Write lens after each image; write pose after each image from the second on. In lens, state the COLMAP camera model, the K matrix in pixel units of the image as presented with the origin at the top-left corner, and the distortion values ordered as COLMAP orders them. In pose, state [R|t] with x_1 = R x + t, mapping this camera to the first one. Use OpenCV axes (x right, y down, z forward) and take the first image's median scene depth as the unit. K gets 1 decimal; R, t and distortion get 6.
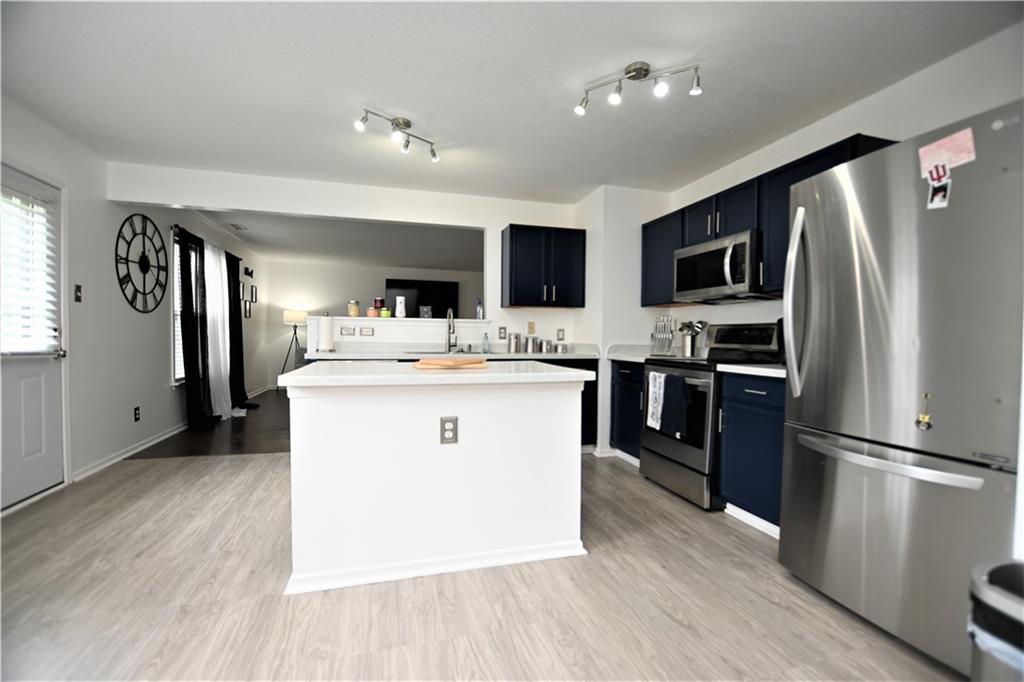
lens RADIAL K [[445.3, 0, 518.3], [0, 445.3, 340.1], [0, 0, 1]] dist [-0.029344, 0.001738]
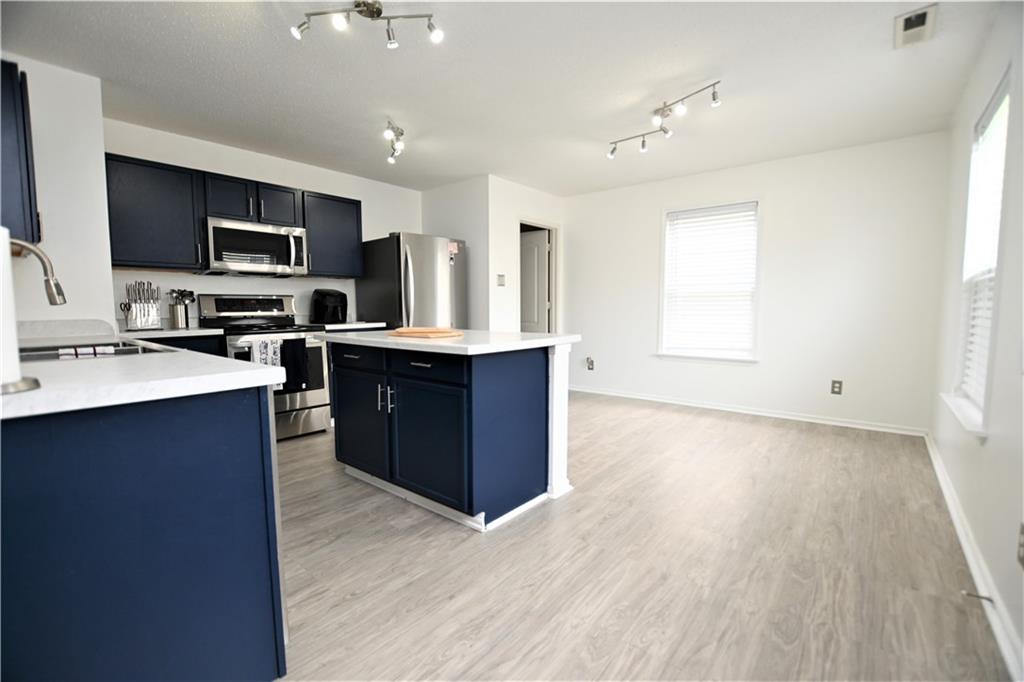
lens RADIAL K [[445.3, 0, 515.3], [0, 445.3, 345.3], [0, 0, 1]] dist [-0.029344, 0.001738]
pose [[-0.559110, -0.080234, 0.825202, -1.322929], [0.002826, 0.995116, 0.098669, -0.023689], [-0.829089, 0.057498, -0.556152, 1.611597]]
